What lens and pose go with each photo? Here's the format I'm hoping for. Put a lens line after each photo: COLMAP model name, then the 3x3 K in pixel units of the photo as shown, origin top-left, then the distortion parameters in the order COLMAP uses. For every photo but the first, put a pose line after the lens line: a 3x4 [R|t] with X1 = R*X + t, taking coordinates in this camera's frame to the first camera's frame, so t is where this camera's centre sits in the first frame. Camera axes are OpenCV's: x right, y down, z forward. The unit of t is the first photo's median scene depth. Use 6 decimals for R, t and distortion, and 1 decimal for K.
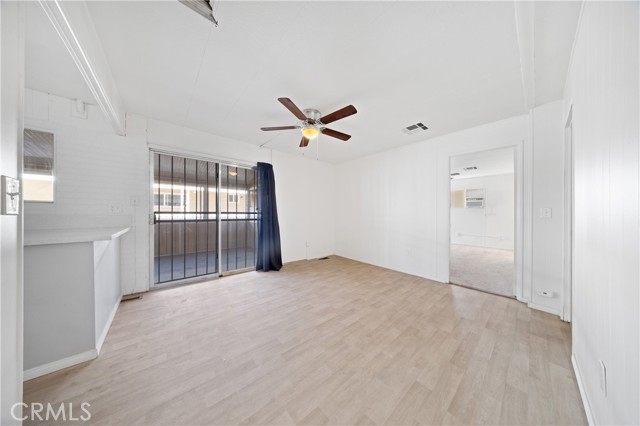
lens RADIAL K [[191.2, 0, 317.2], [0, 191.2, 212.1], [0, 0, 1]] dist [-0.000255, -0.000298]
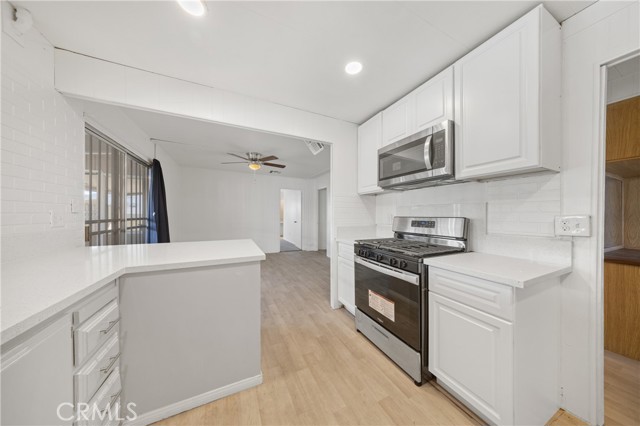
lens RADIAL K [[191.2, 0, 323.1], [0, 191.2, 217.6], [0, 0, 1]] dist [-0.000255, -0.000298]
pose [[0.252073, -0.014196, 0.967604, -1.319800], [-0.011547, 0.999777, 0.017677, -0.038098], [-0.967639, -0.015629, 0.251853, 0.069212]]
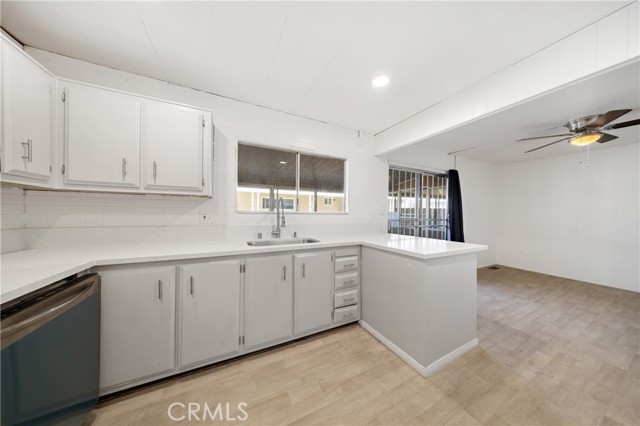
lens RADIAL K [[191.2, 0, 313.4], [0, 191.2, 212.0], [0, 0, 1]] dist [-0.000255, -0.000298]
pose [[0.968482, 0.009146, -0.248914, -1.039020], [-0.011428, 0.999905, -0.007723, -0.033134], [0.248819, 0.010324, 0.968495, -0.249006]]
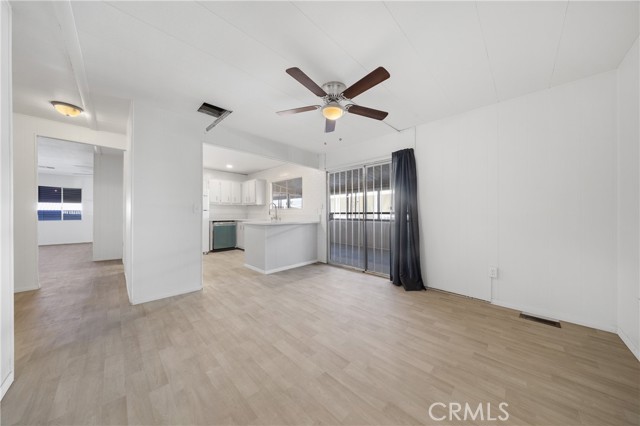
lens RADIAL K [[207.2, 0, 319.3], [0, 207.2, 210.8], [0, 0, 1]] dist [0.001939, 0.000028]
pose [[0.072383, -0.014337, -0.997274, 0.798934], [-0.000146, 0.999897, -0.014385, 0.008804], [0.997377, 0.001186, 0.072374, 0.823179]]
